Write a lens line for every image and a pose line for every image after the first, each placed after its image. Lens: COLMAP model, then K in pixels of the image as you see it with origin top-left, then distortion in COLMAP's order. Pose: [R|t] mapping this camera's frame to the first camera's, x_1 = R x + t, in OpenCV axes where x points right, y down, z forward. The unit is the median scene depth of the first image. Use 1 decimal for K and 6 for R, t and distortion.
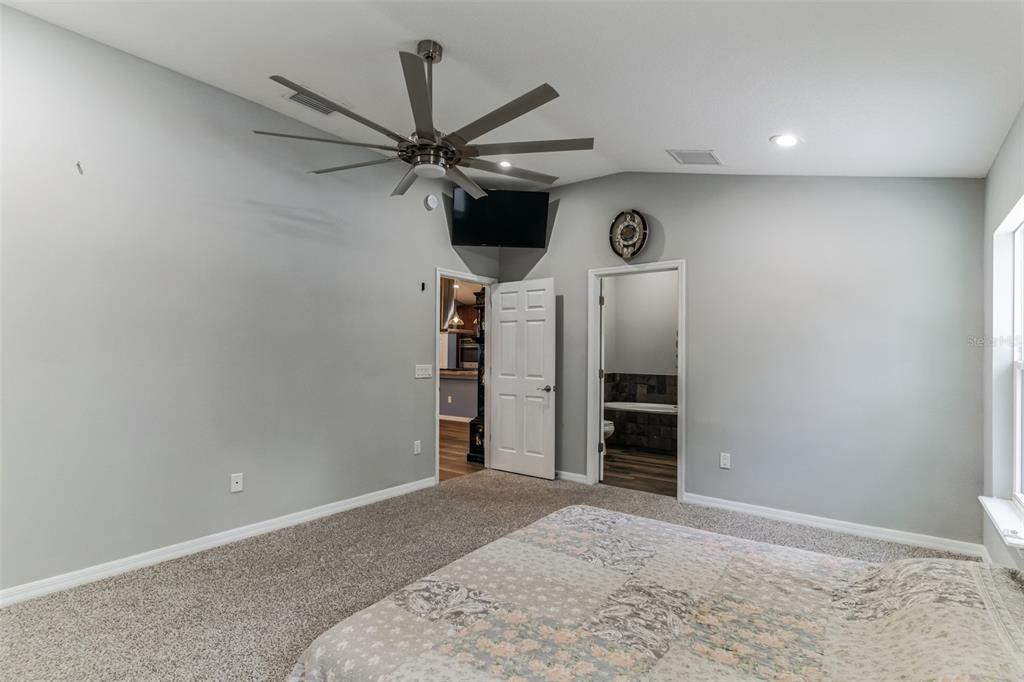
lens RADIAL K [[498.9, 0, 511.4], [0, 498.9, 345.9], [0, 0, 1]] dist [0.002614, 0.001447]
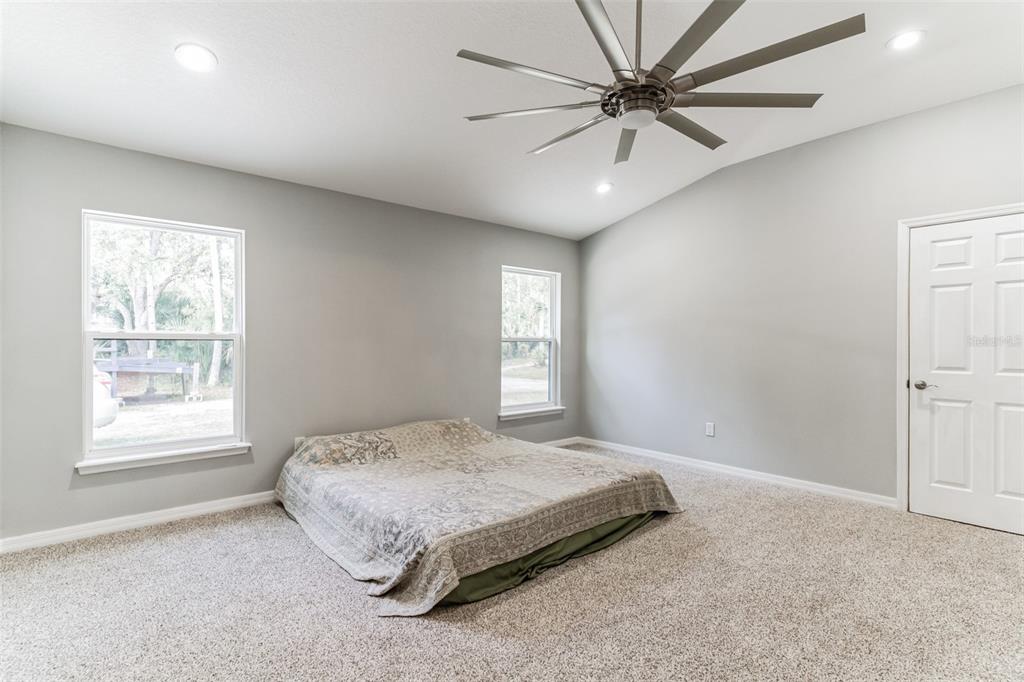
lens RADIAL K [[498.9, 0, 511.4], [0, 498.9, 345.9], [0, 0, 1]] dist [0.002614, 0.001447]
pose [[-0.977637, -0.008798, 0.210117, -0.159489], [-0.009222, 0.999957, -0.001038, 0.058045], [-0.210098, -0.002952, -0.977676, 2.187579]]
